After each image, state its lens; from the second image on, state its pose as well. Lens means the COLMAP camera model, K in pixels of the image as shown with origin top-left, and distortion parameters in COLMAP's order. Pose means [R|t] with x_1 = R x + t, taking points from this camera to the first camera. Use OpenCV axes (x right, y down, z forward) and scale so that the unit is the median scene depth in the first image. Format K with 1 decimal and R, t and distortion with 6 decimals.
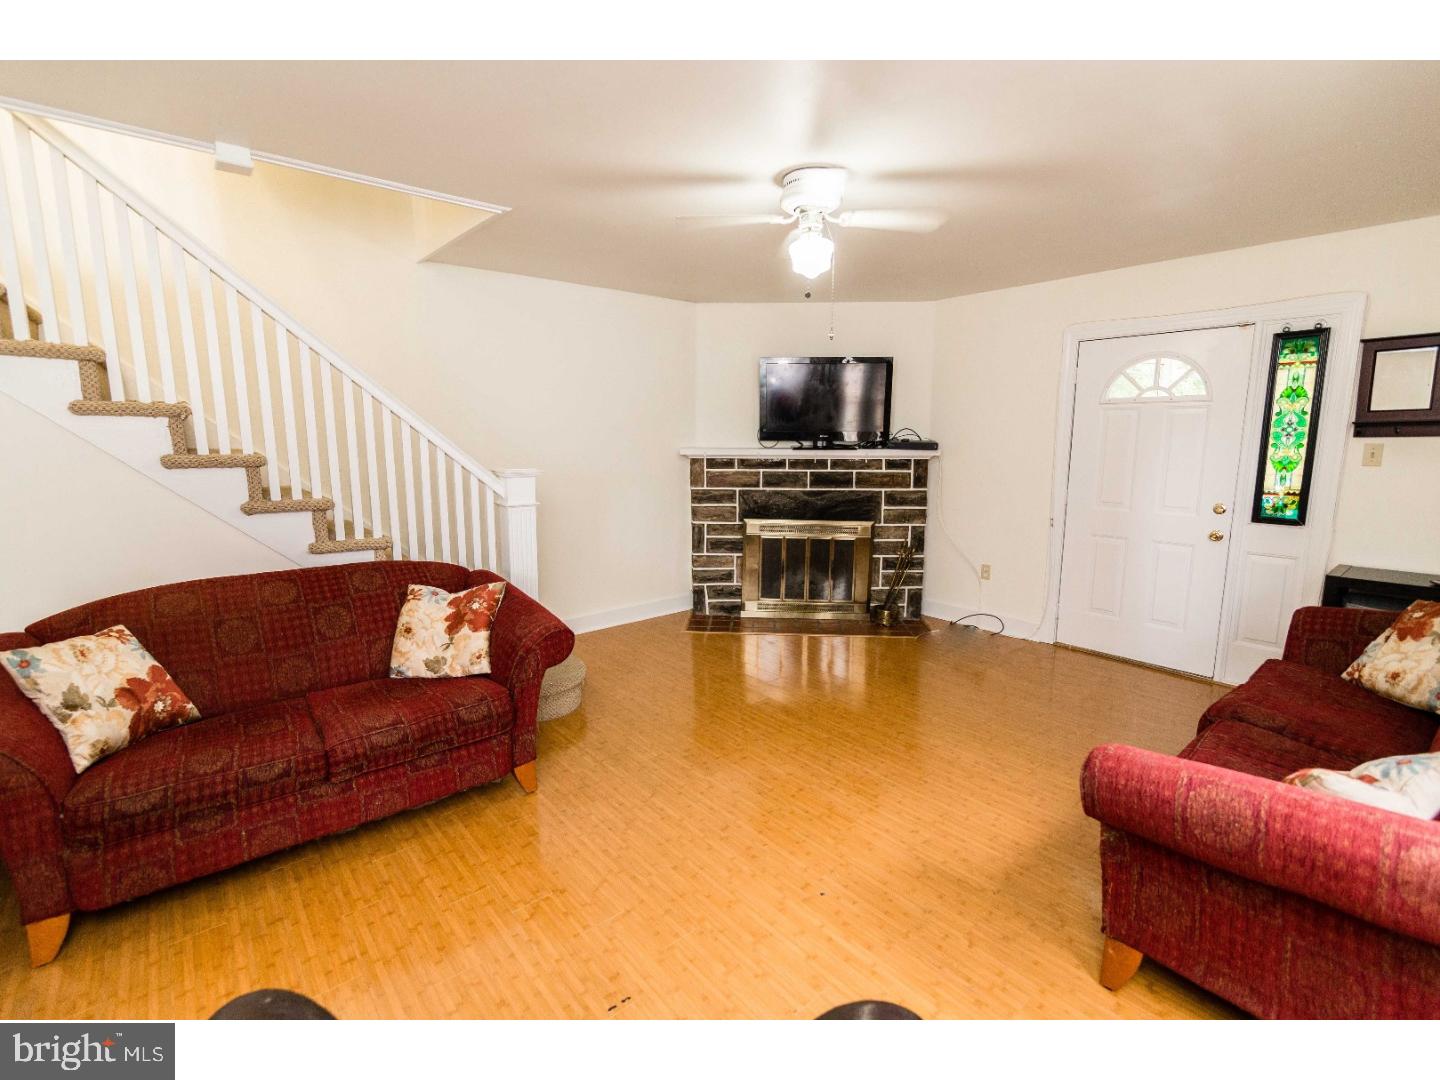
lens RADIAL K [[655.9, 0, 720.0], [0, 655.9, 540.6], [0, 0, 1]] dist [0.000140, -0.000613]
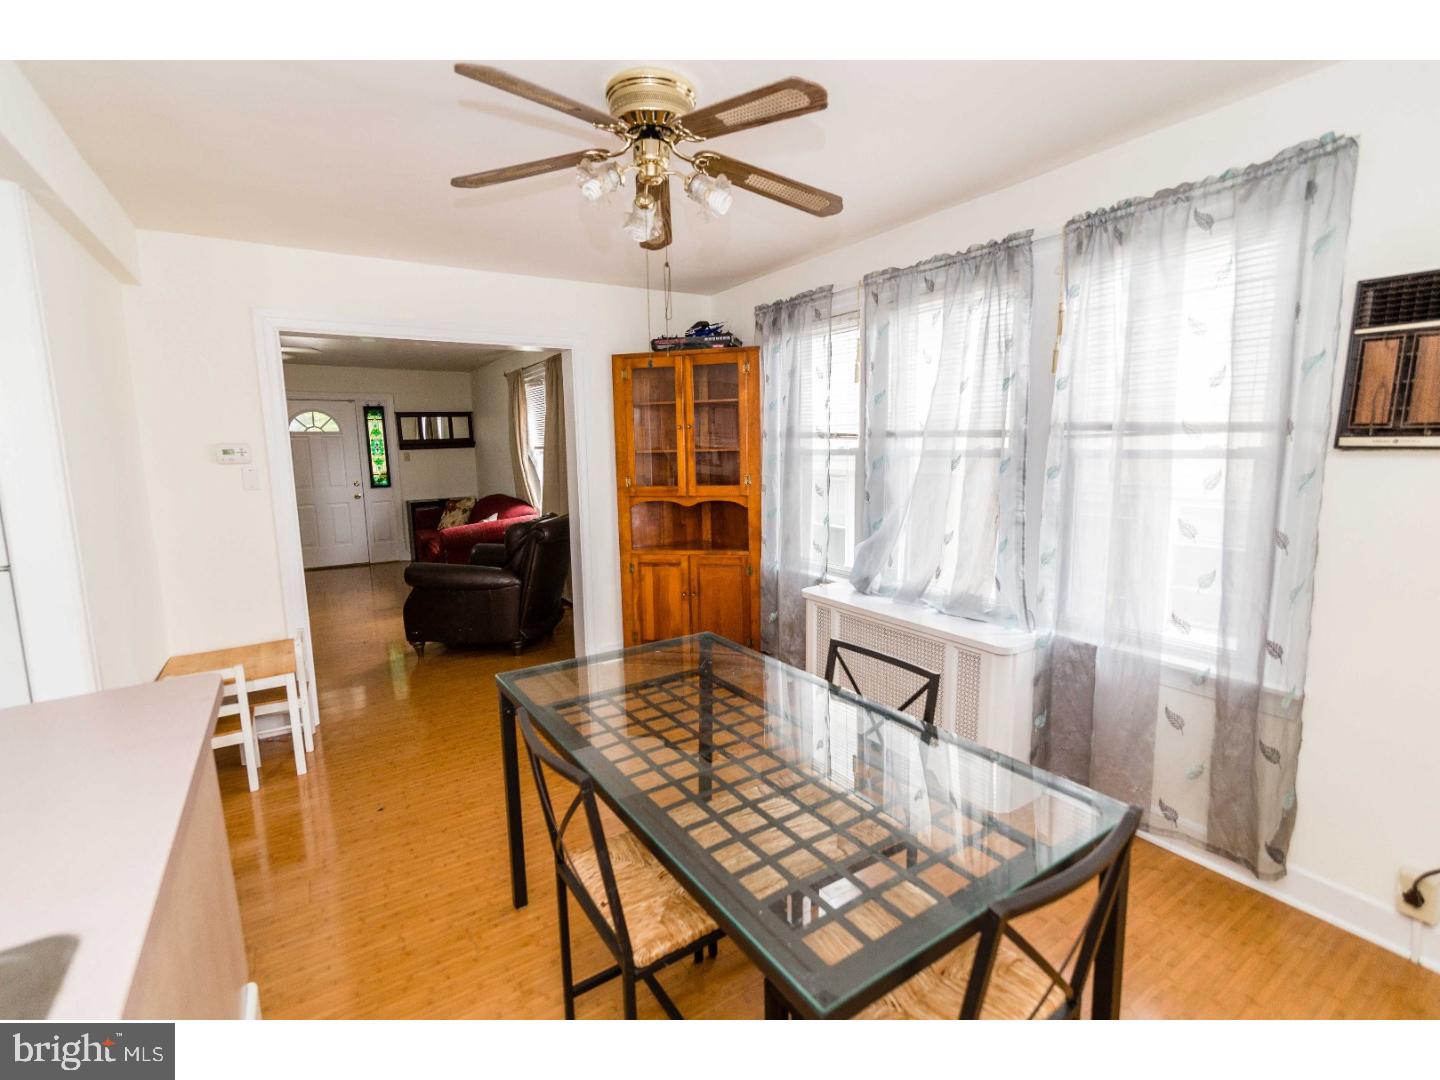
lens RADIAL K [[655.9, 0, 729.3], [0, 655.9, 538.5], [0, 0, 1]] dist [0.000140, -0.000613]
pose [[0.120707, -0.143886, 0.982205, -1.361224], [0.170049, 0.977811, 0.122344, 0.079920], [-0.978015, 0.152255, 0.142497, -0.533792]]
